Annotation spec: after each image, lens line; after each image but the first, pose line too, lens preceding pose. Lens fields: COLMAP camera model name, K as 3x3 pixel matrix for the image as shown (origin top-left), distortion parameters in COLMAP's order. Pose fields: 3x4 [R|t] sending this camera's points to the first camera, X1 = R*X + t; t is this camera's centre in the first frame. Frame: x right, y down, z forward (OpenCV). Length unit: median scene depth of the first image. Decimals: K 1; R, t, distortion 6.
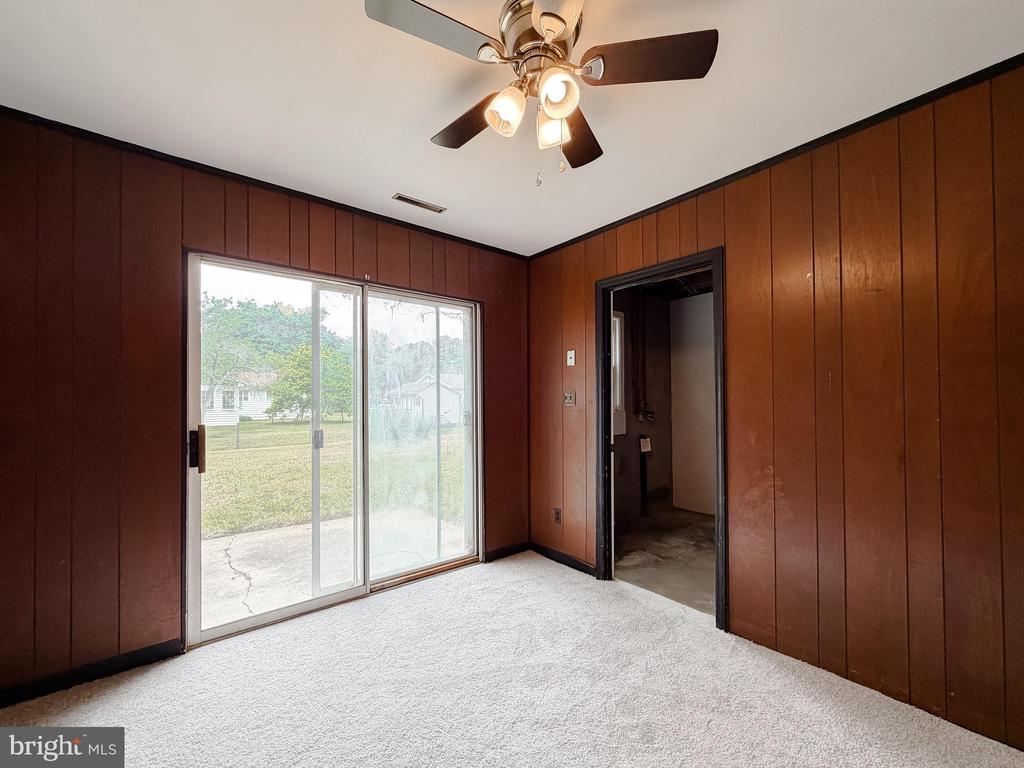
lens RADIAL K [[420.9, 0, 509.4], [0, 420.9, 398.0], [0, 0, 1]] dist [0.002183, 0.000420]
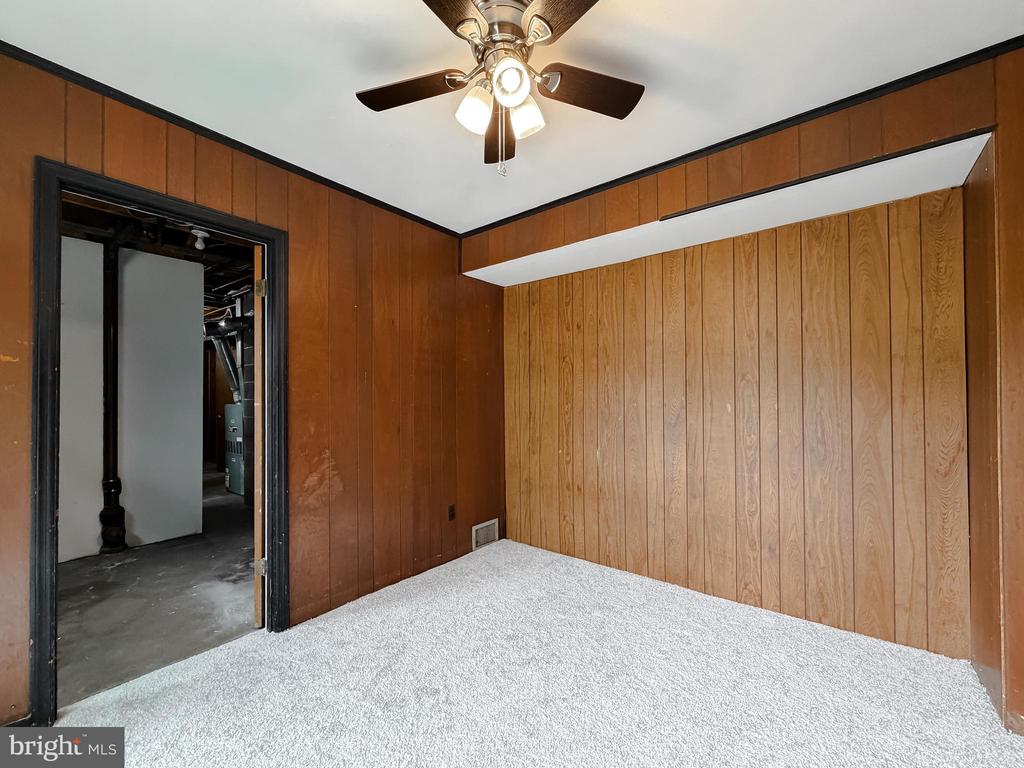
lens RADIAL K [[420.9, 0, 509.4], [0, 420.9, 398.0], [0, 0, 1]] dist [0.002183, 0.000420]
pose [[-0.212401, 0.017154, 0.977032, -0.506335], [-0.003065, 0.999829, -0.018221, 0.035697], [-0.977178, -0.006865, -0.212312, 0.657724]]
